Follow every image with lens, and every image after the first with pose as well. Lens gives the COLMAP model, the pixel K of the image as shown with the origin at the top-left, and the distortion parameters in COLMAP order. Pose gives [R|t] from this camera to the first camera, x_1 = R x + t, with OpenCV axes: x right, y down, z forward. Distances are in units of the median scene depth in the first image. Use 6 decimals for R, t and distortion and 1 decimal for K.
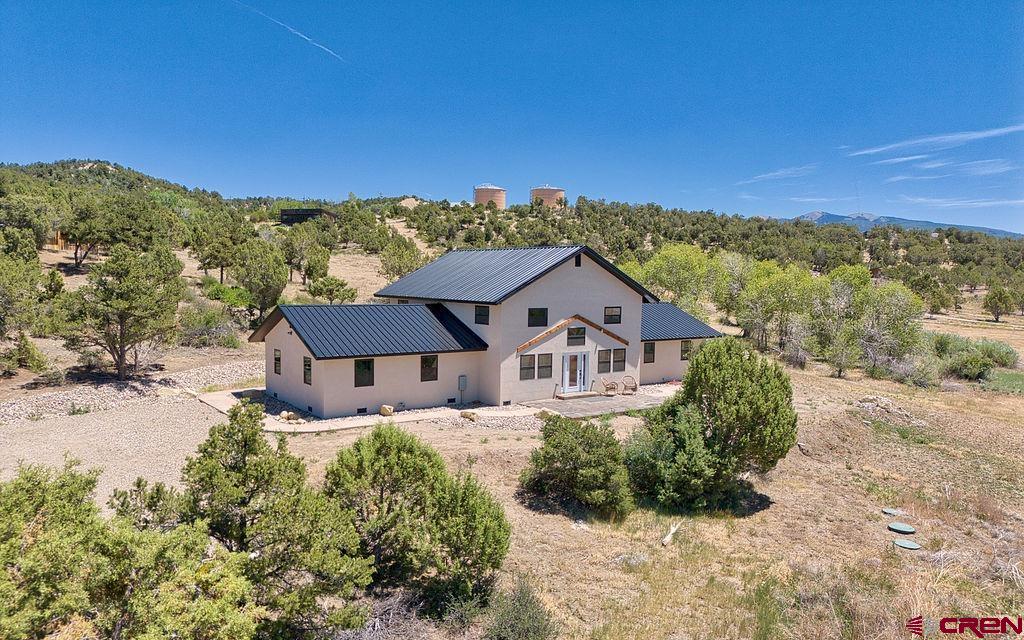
lens RADIAL K [[713.2, 0, 512.0], [0, 713.2, 320.0], [0, 0, 1]] dist [0.077390, -0.072507]
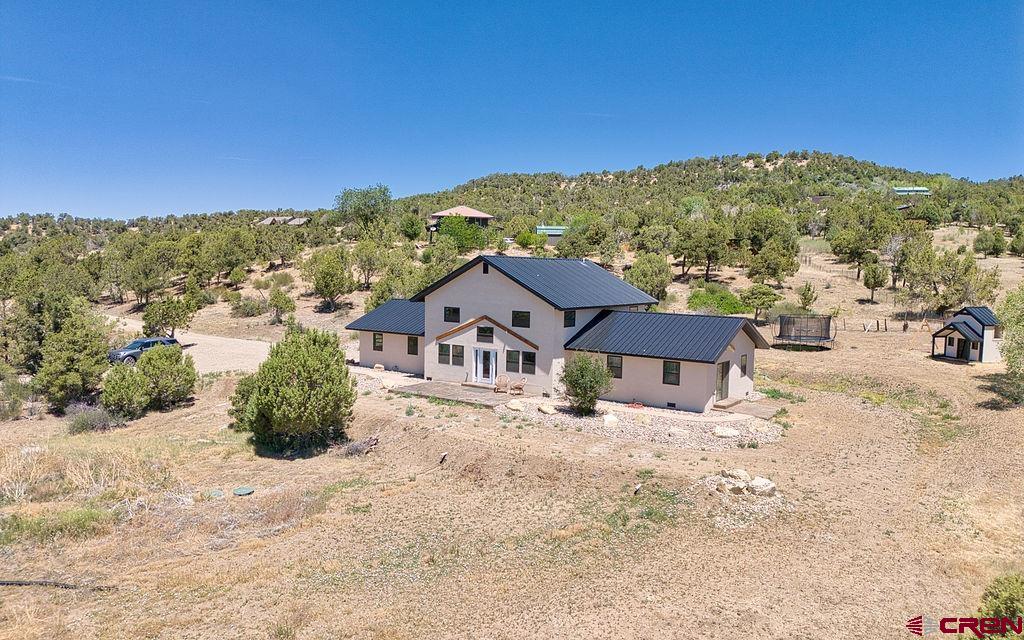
lens RADIAL K [[713.2, 0, 512.0], [0, 713.2, 320.0], [0, 0, 1]] dist [0.077390, -0.072507]
pose [[0.302395, 0.053457, -0.951683, 1.171276], [-0.066692, 0.997166, 0.034820, -0.041785], [0.950847, 0.052940, 0.305103, 0.683769]]
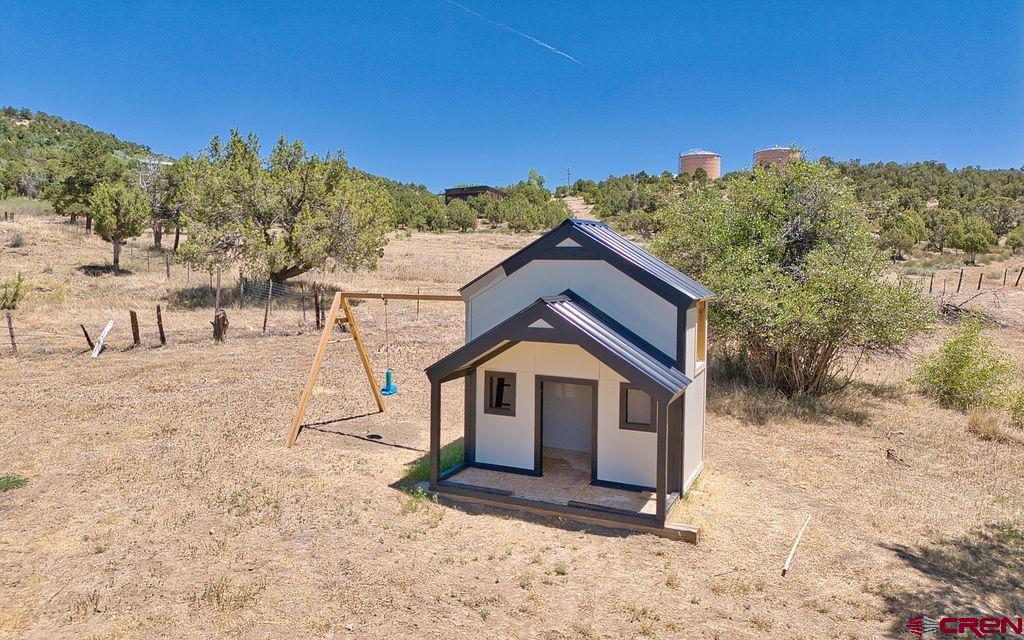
lens RADIAL K [[713.2, 0, 512.0], [0, 713.2, 320.0], [0, 0, 1]] dist [0.077390, -0.072507]
pose [[0.951671, 0.011686, -0.306897, 0.176661], [-0.009456, 0.999917, 0.008751, -0.039612], [0.306974, -0.005426, 0.951703, 1.661965]]
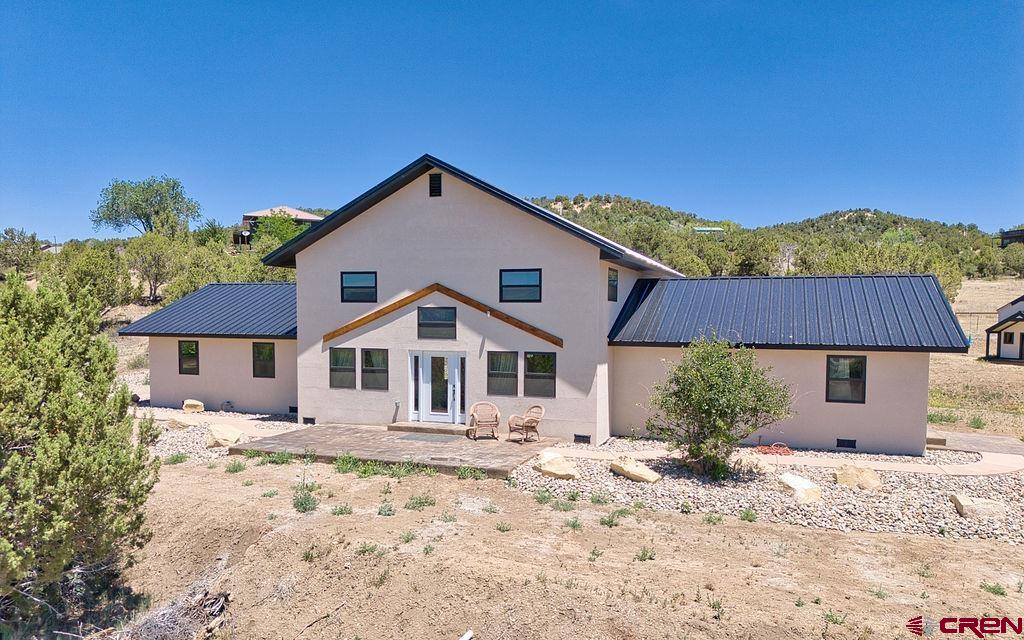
lens RADIAL K [[718.7, 0, 514.1], [0, 718.7, 347.3], [0, 0, 1]] dist [0.032505, -0.006861]
pose [[0.545758, 0.019545, -0.837715, 0.586302], [-0.042731, 0.999076, -0.004529, 0.041874], [0.836852, 0.038268, 0.546089, 0.735865]]
